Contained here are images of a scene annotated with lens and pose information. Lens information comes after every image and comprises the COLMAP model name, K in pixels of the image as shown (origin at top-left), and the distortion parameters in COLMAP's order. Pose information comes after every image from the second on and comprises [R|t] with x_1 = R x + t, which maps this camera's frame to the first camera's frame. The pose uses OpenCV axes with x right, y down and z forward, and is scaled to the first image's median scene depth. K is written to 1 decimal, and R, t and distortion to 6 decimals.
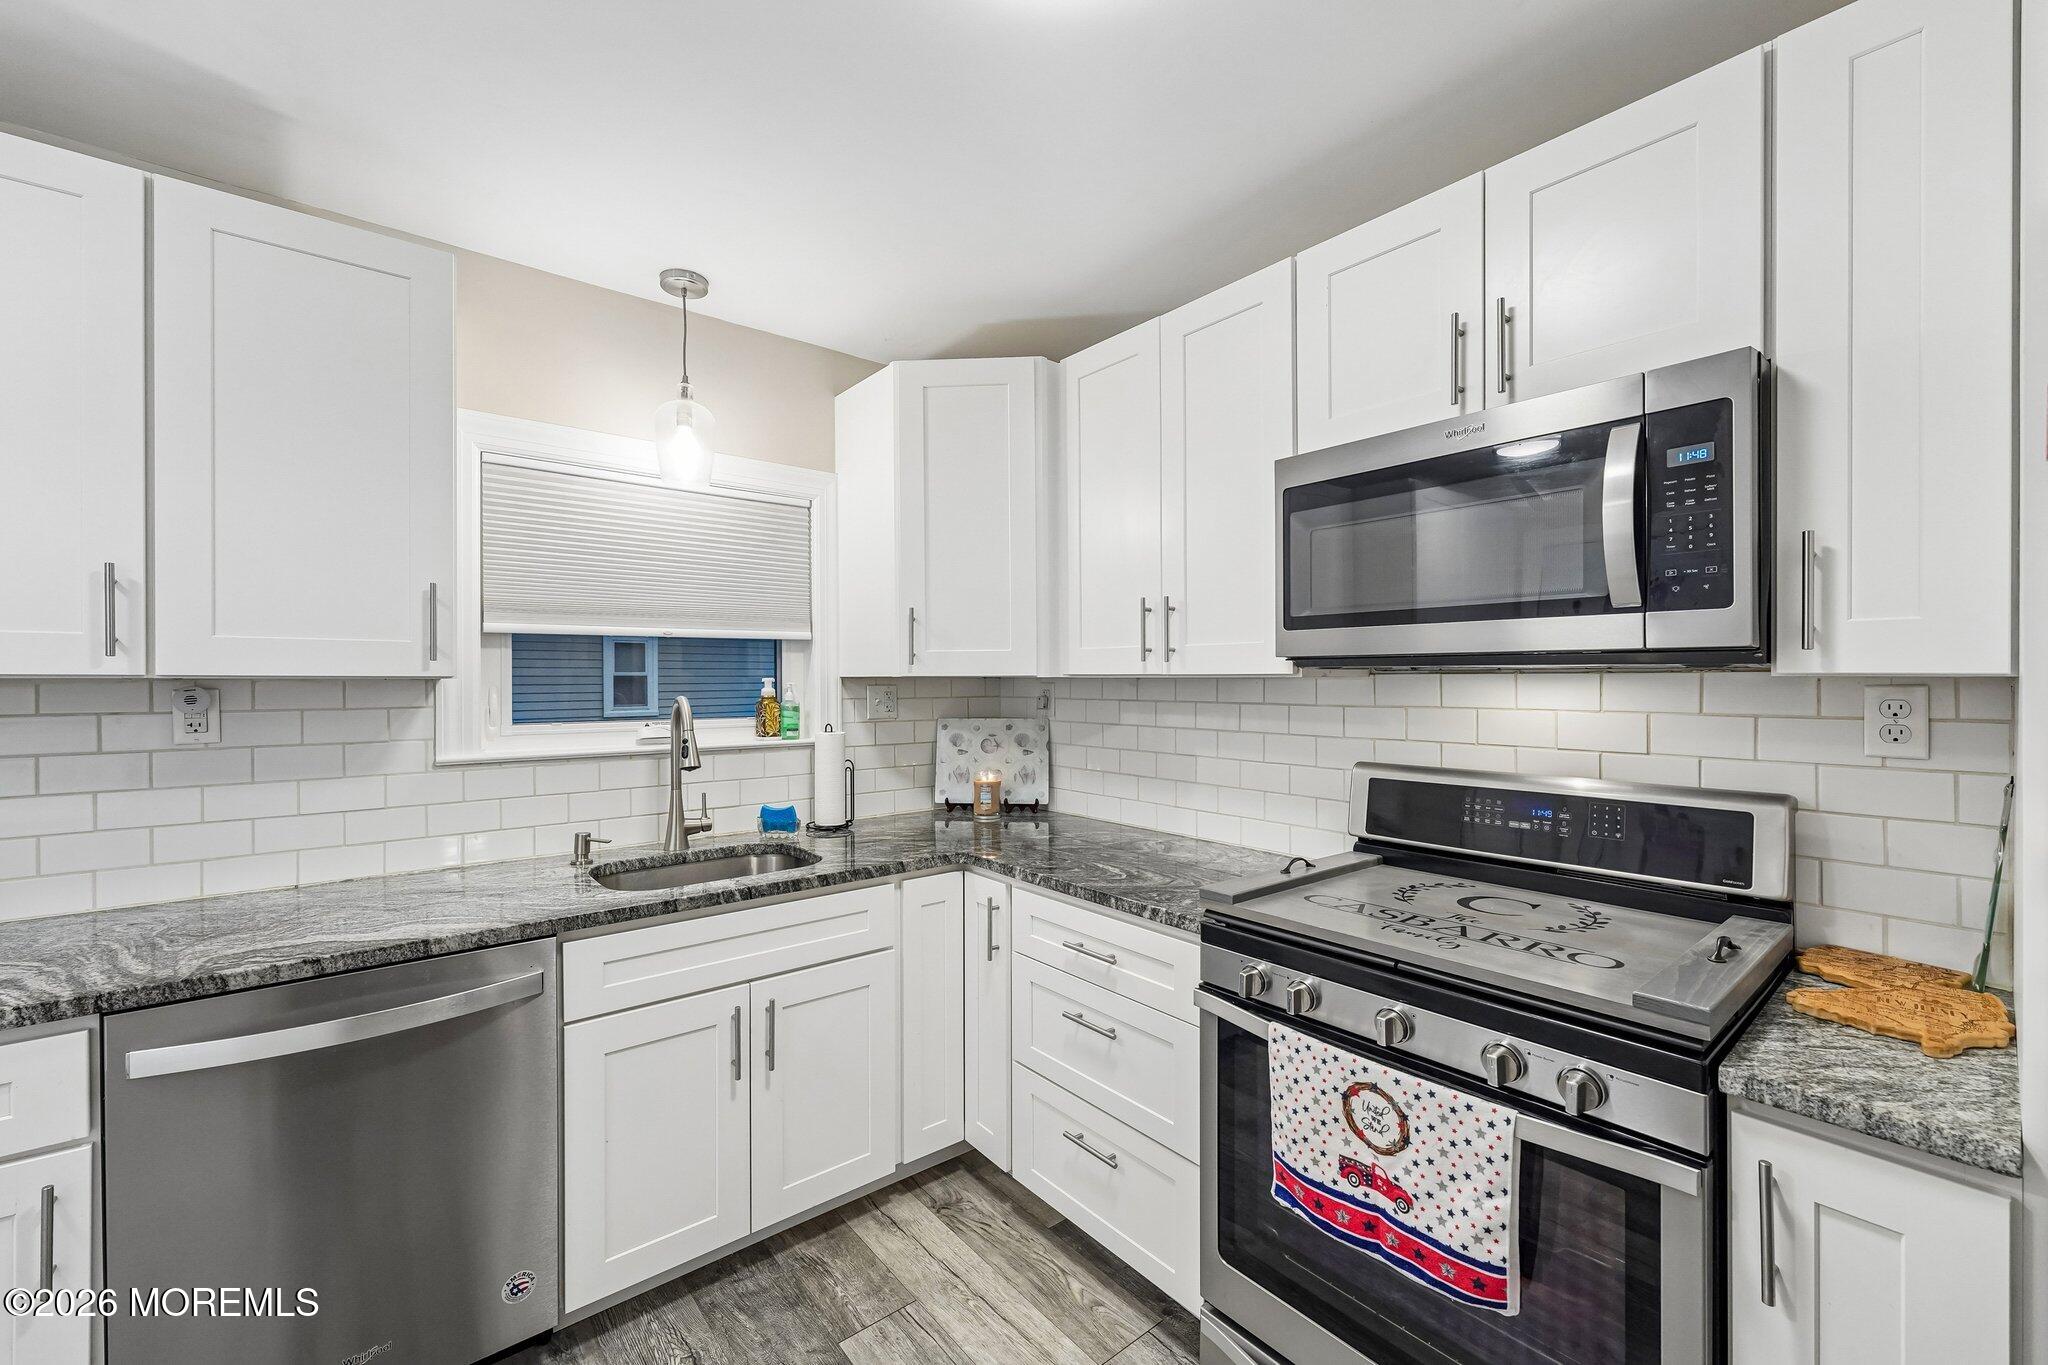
lens RADIAL K [[832.8, 0, 1016.2], [0, 832.8, 681.6], [0, 0, 1]] dist [0.008417, -0.001452]
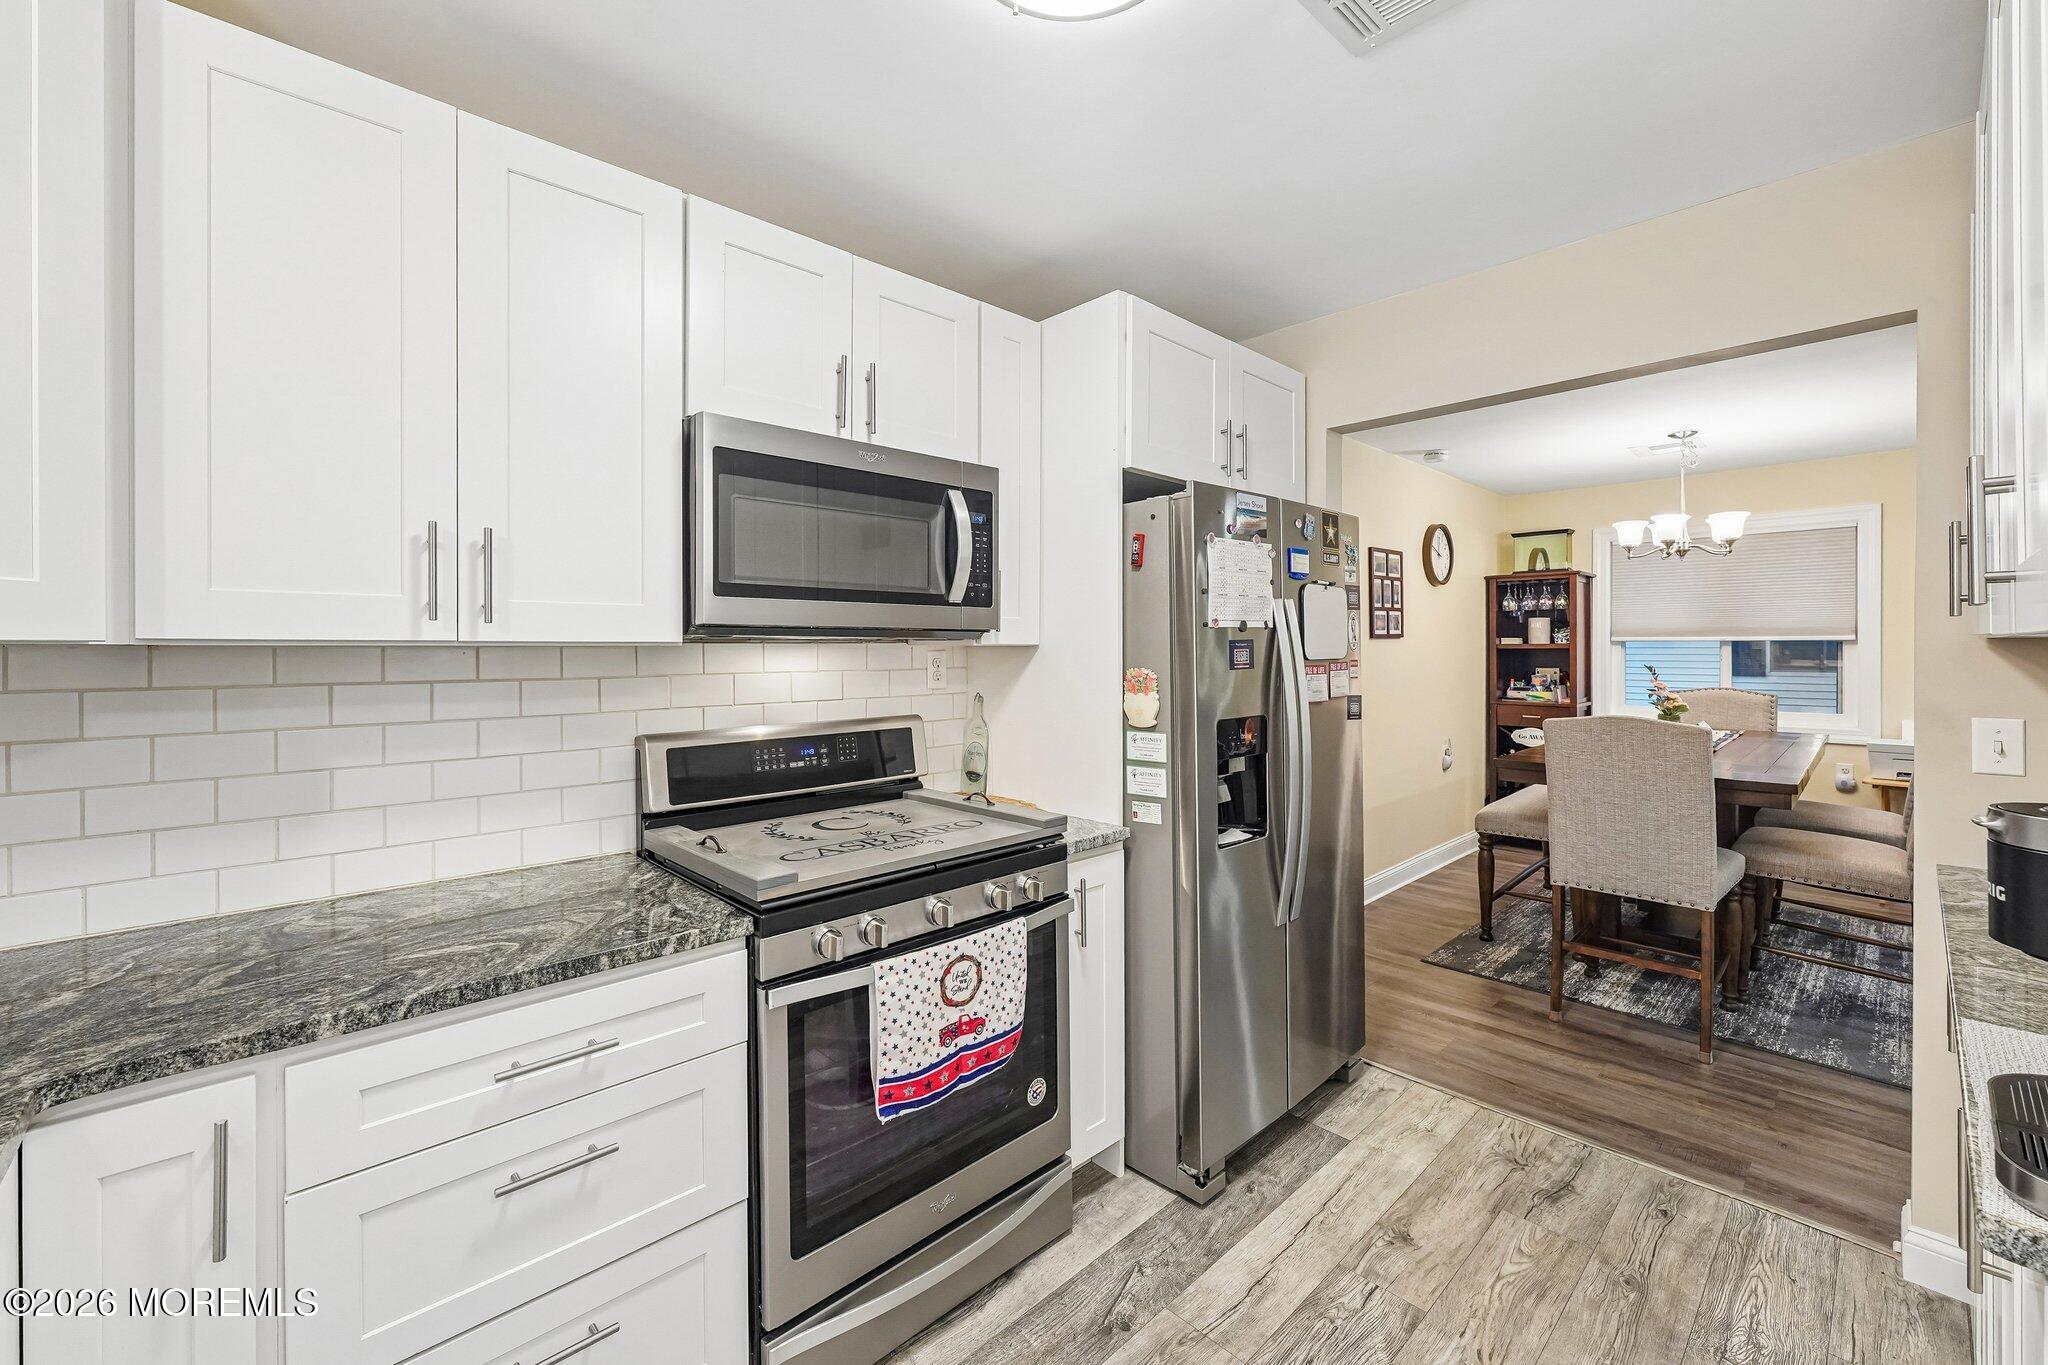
lens RADIAL K [[832.8, 0, 1009.3], [0, 832.8, 650.0], [0, 0, 1]] dist [0.008417, -0.001452]
pose [[-0.067914, -0.000245, 0.997691, -0.842039], [0.005841, 0.999983, 0.000643, 0.001628], [-0.997674, 0.005871, -0.067911, 0.962975]]
